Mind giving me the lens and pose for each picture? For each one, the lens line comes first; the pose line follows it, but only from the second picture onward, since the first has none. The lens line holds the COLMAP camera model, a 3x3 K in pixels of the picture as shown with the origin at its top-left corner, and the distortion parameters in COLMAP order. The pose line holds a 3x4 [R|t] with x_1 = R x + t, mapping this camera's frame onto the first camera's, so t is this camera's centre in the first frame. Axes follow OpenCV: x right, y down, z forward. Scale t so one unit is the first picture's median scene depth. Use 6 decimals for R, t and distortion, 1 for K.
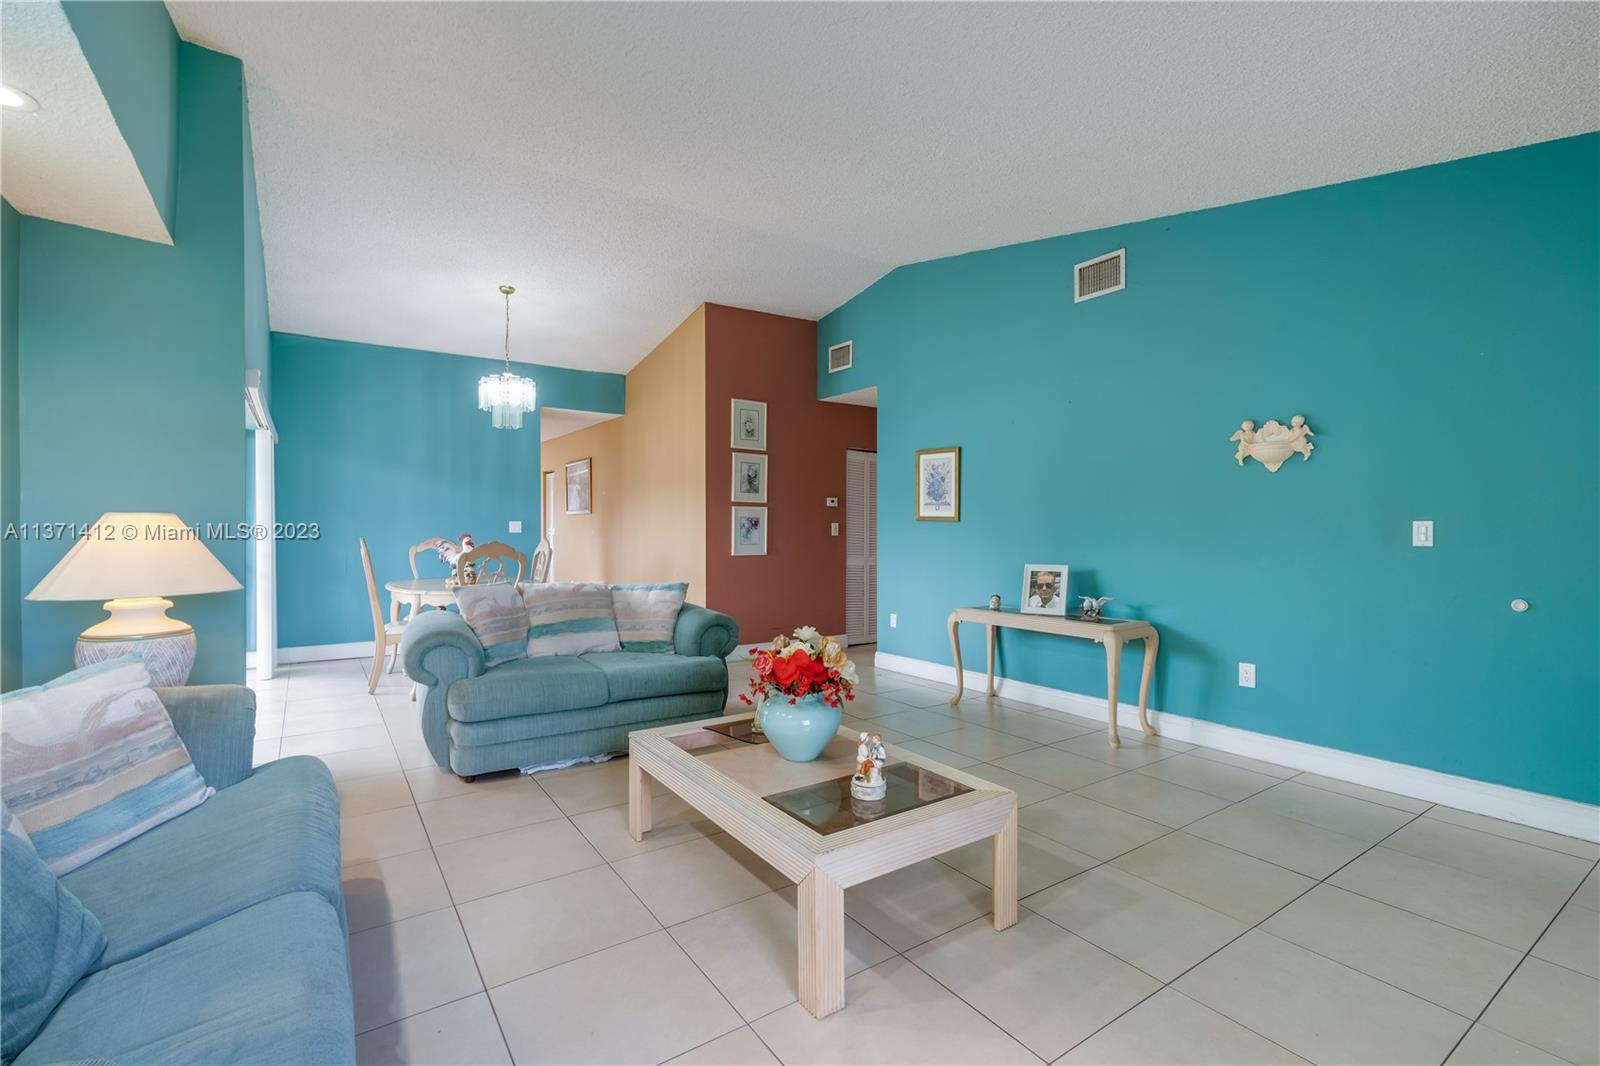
lens RADIAL K [[716.9, 0, 828.4], [0, 716.9, 534.5], [0, 0, 1]] dist [0.016050, 0.000210]
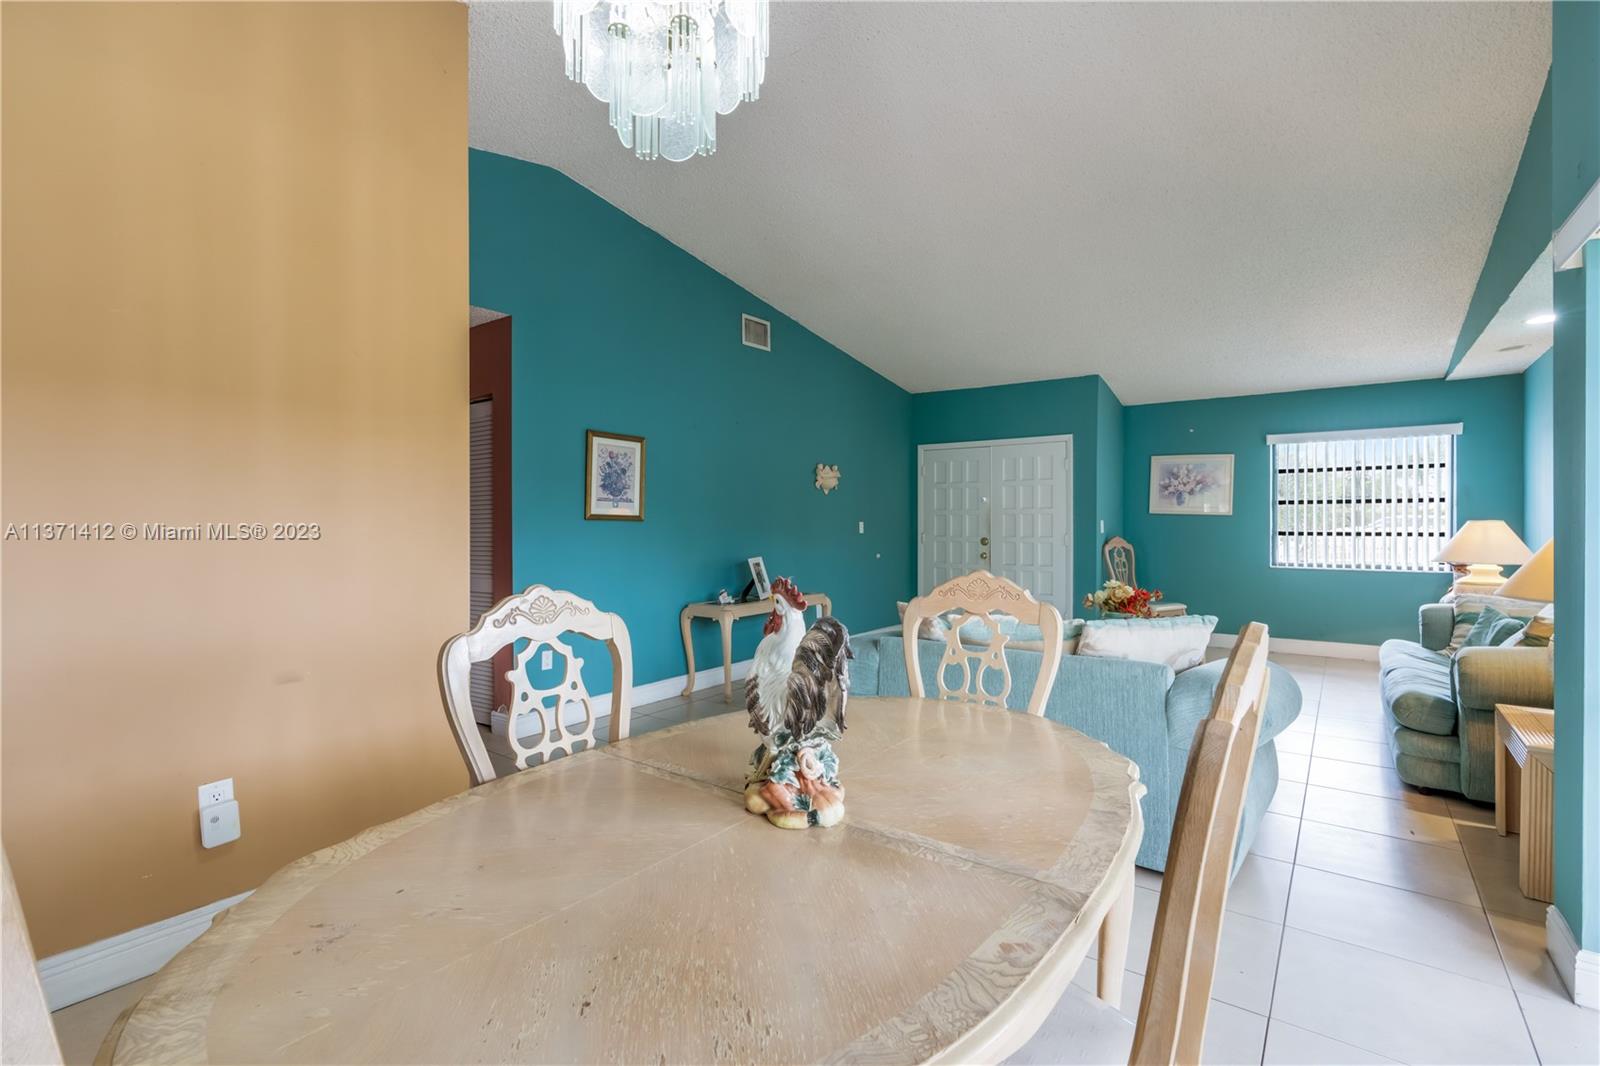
lens RADIAL K [[723.4, 0, 800.0], [0, 723.4, 533.0], [0, 0, 1]] dist [-0.001098, 0.000438]
pose [[-0.279067, -0.016889, 0.960123, -0.717334], [0.013178, 0.999684, 0.021415, -0.019138], [-0.960181, 0.018628, -0.278756, 1.026451]]
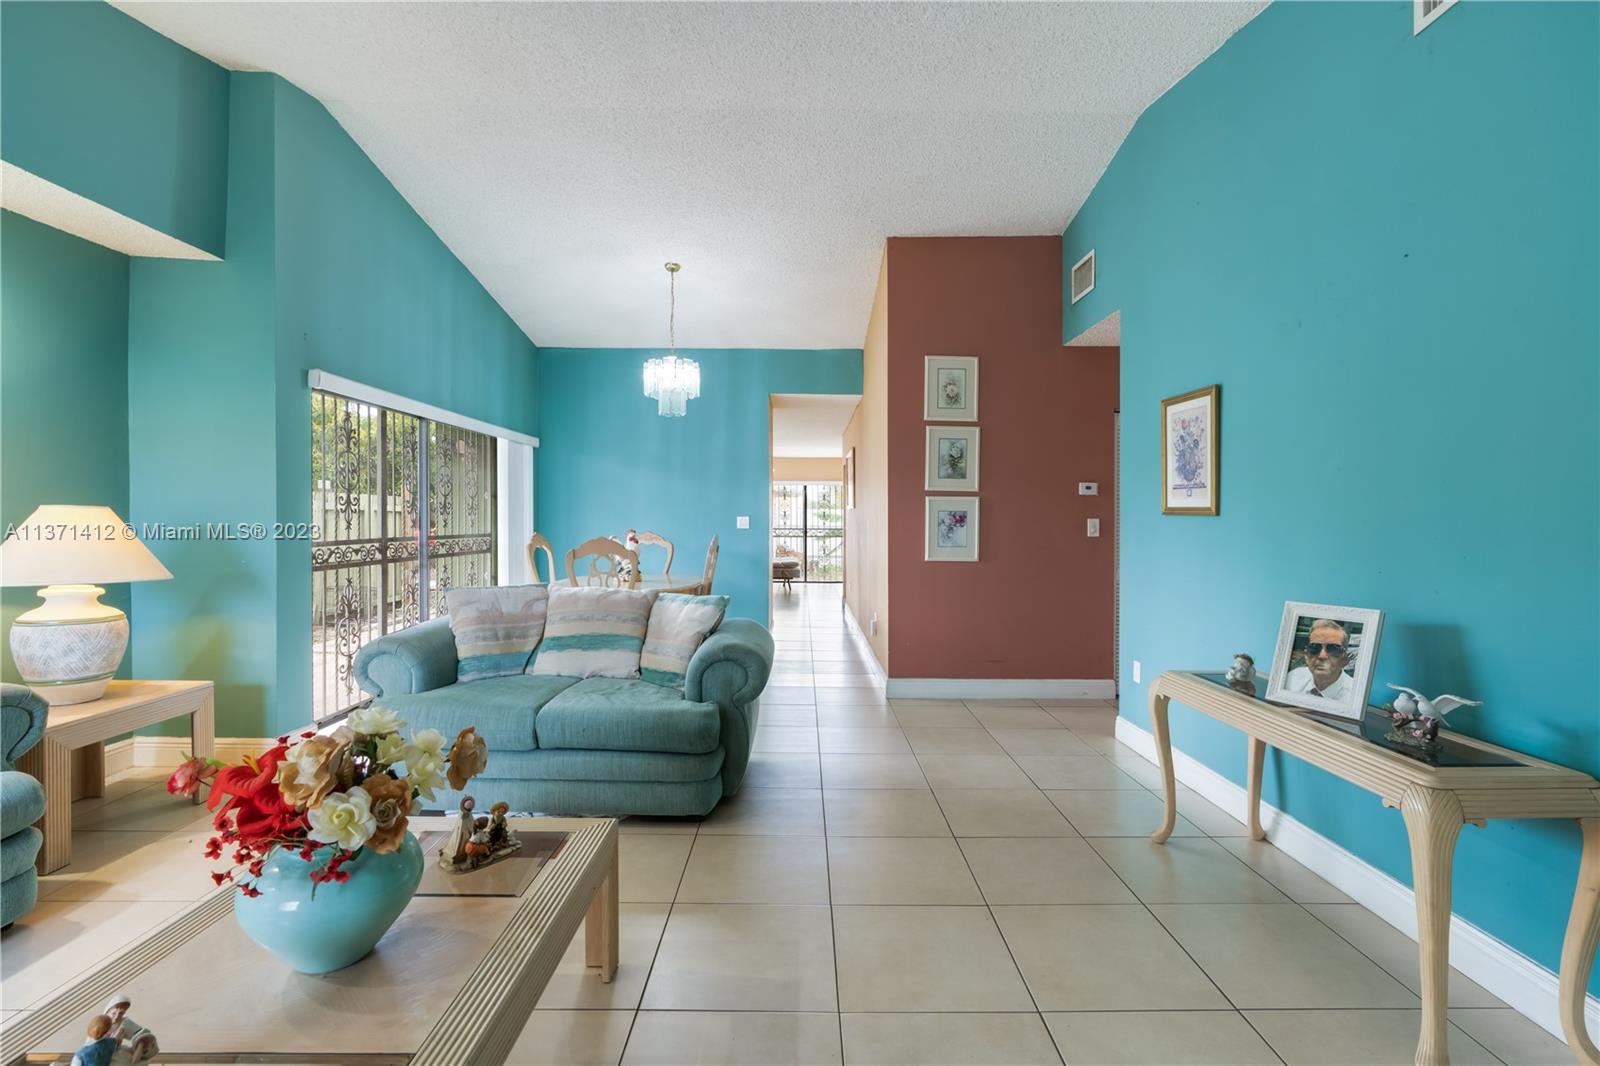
lens RADIAL K [[724.6, 0, 820.3], [0, 724.6, 527.2], [0, 0, 1]] dist [-0.014652, 0.006290]
pose [[0.821821, 0.008429, -0.569684, 0.240833], [-0.012447, 0.999918, -0.003161, -0.003092], [0.569610, 0.009689, 0.821858, 0.336838]]
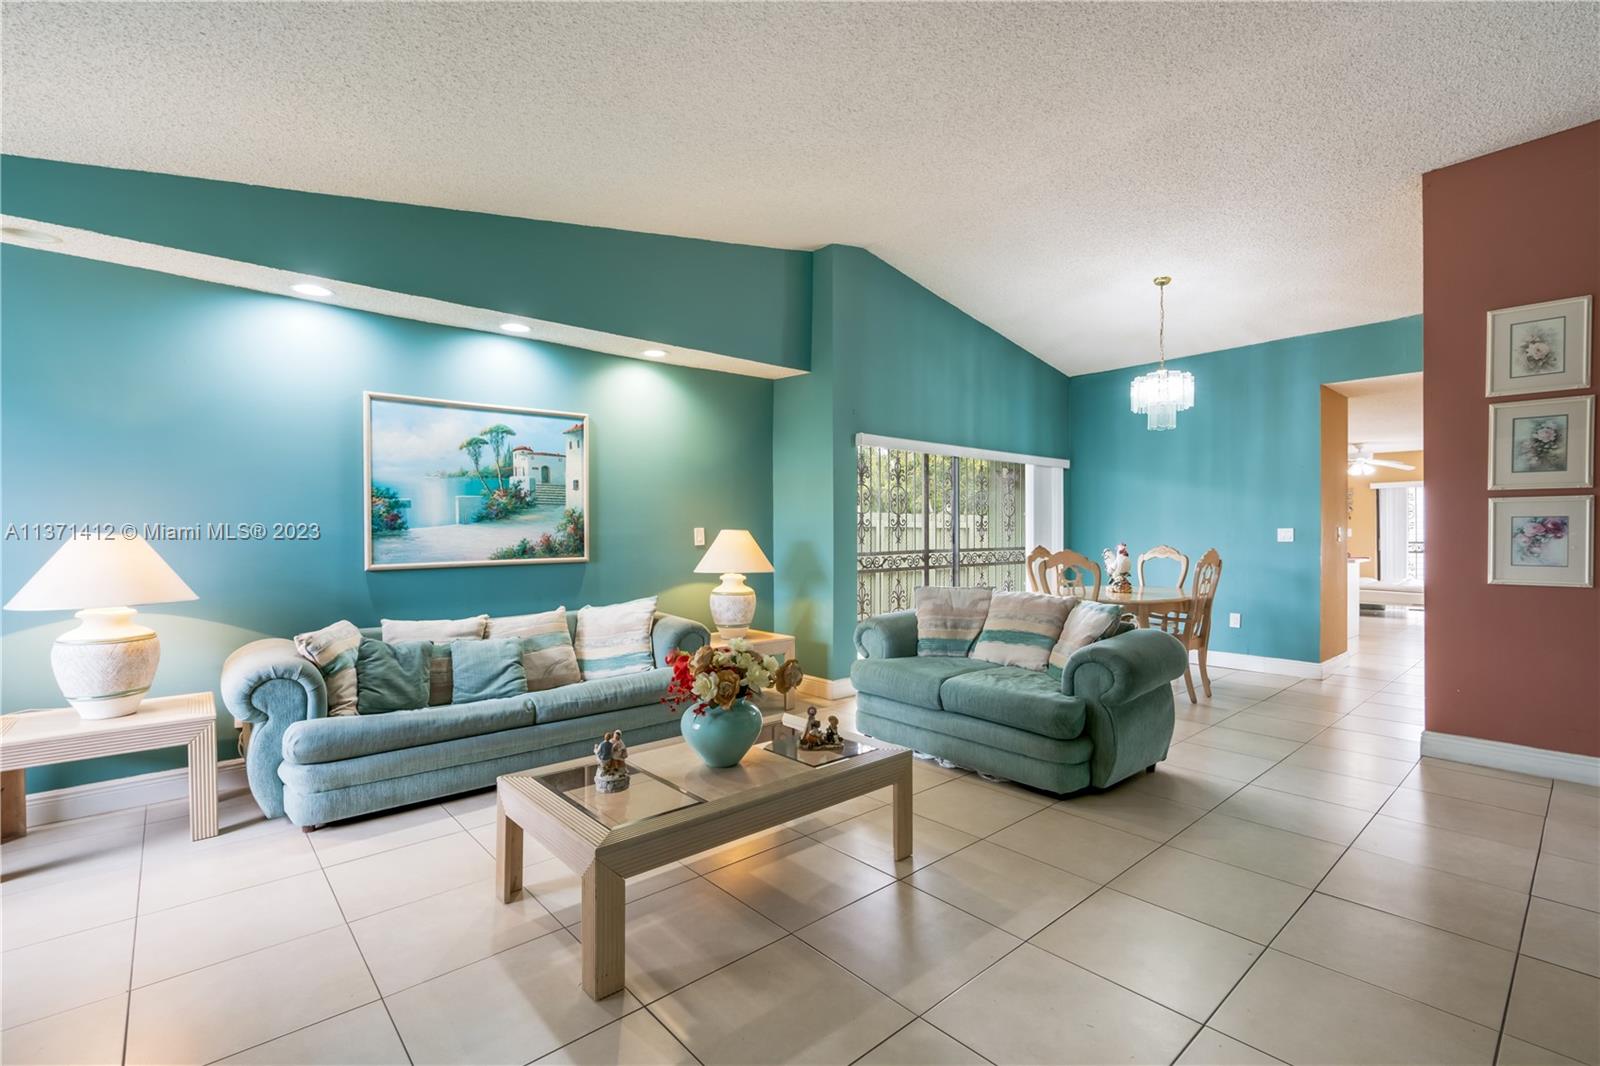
lens RADIAL K [[726.6, 0, 804.3], [0, 726.6, 534.5], [0, 0, 1]] dist [-0.012052, 0.000600]
pose [[0.096425, -0.003540, -0.995334, 0.435704], [-0.007559, 0.999962, -0.004289, -0.004080], [0.995312, 0.007937, 0.096395, 0.445867]]
